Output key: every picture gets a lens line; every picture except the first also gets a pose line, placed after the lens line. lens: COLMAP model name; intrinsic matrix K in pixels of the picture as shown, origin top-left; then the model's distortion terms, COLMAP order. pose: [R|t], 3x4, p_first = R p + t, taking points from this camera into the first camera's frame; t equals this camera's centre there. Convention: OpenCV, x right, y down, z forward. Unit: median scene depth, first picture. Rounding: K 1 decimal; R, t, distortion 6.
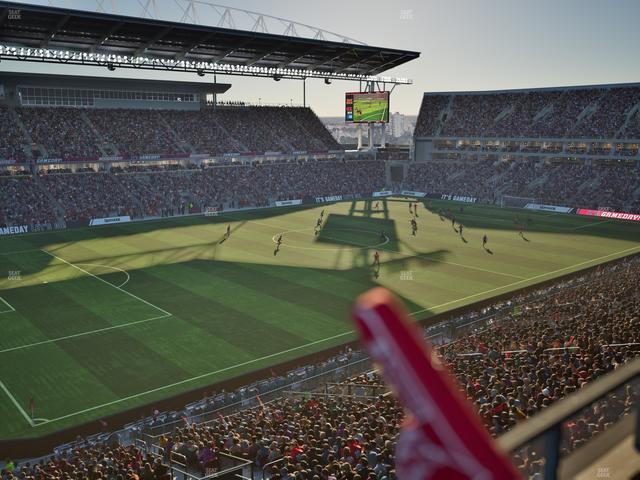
lens RADIAL K [[599.5, 0, 320.0], [0, 599.5, 240.0], [0, 0, 1]] dist [-0.001918, 0.003235]
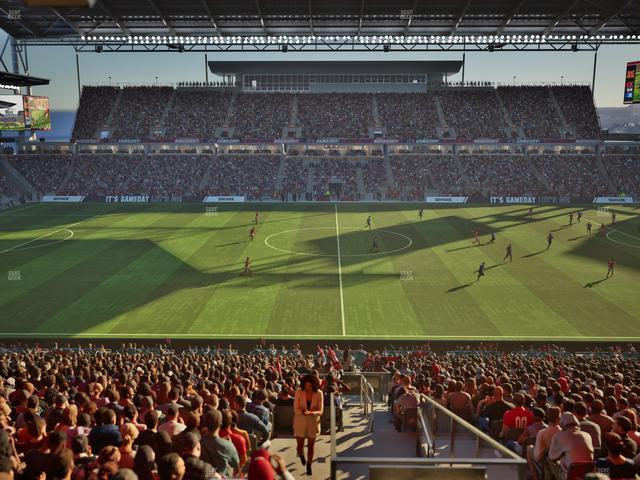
lens RADIAL K [[599.5, 0, 320.0], [0, 599.5, 240.0], [0, 0, 1]] dist [-0.001918, 0.003235]
pose [[0.749551, 0.123002, -0.650418, 0.319339], [-0.120529, 0.991519, 0.048609, -0.023894], [0.650881, 0.041959, 0.758020, 0.246584]]
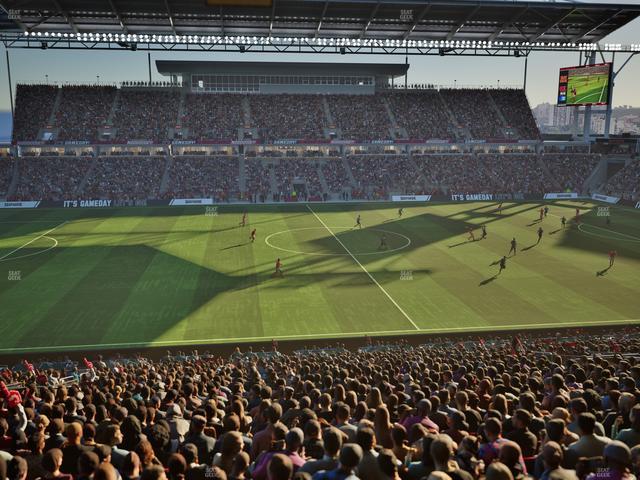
lens RADIAL K [[599.5, 0, 320.0], [0, 599.5, 240.0], [0, 0, 1]] dist [-0.001918, 0.003235]
pose [[0.842098, 0.099297, -0.530105, 0.262549], [-0.098154, 0.994707, 0.030402, -0.015092], [0.530318, 0.026430, 0.847387, 0.199005]]
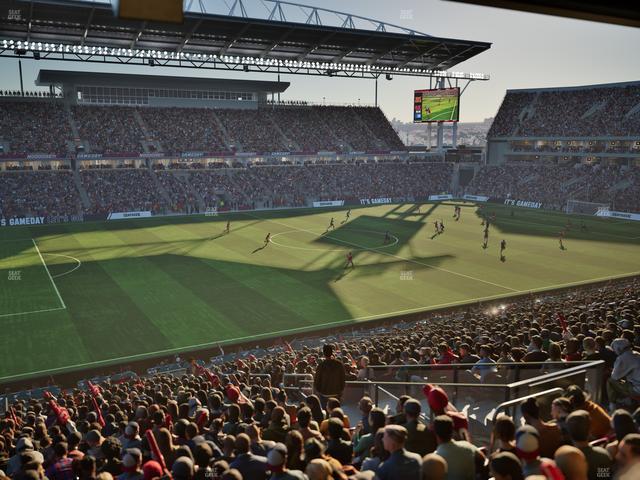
lens RADIAL K [[599.5, 0, 320.0], [0, 599.5, 240.0], [0, 0, 1]] dist [-0.001918, 0.003235]
pose [[0.979406, 0.032949, -0.199195, 0.111103], [-0.036661, 0.999216, -0.014972, 0.008333], [0.198546, 0.021967, 0.979845, 0.072068]]
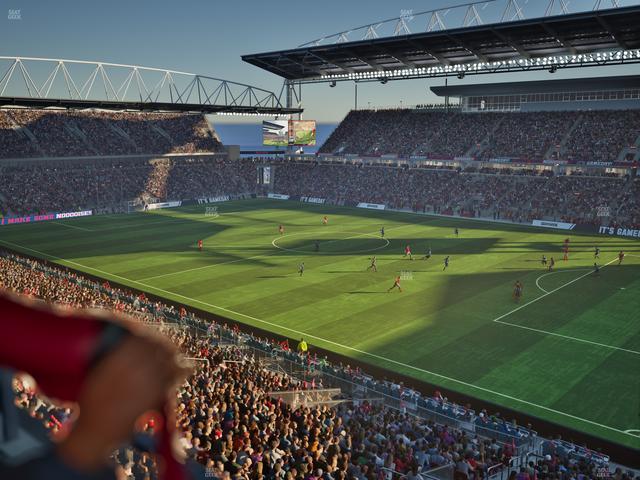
lens RADIAL K [[599.5, 0, 320.0], [0, 599.5, 240.0], [0, 0, 1]] dist [-0.001918, 0.003235]
pose [[0.128436, 0.175956, -0.975984, 0.619340], [-0.180574, 0.971832, 0.151444, -0.096102], [0.975140, 0.156787, 0.156591, 0.519552]]
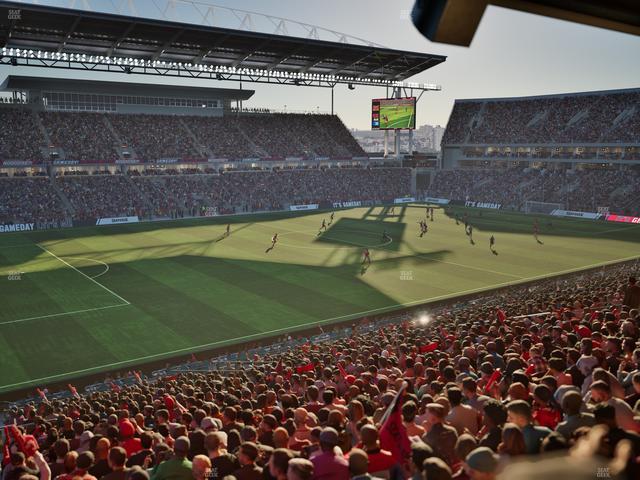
lens RADIAL K [[599.5, 0, 320.0], [0, 599.5, 240.0], [0, 0, 1]] dist [-0.001918, 0.003235]
pose [[0.996643, 0.012487, -0.080918, 0.048170], [-0.014840, 0.999483, -0.028536, 0.016972], [0.080520, 0.029641, 0.996312, 0.025429]]
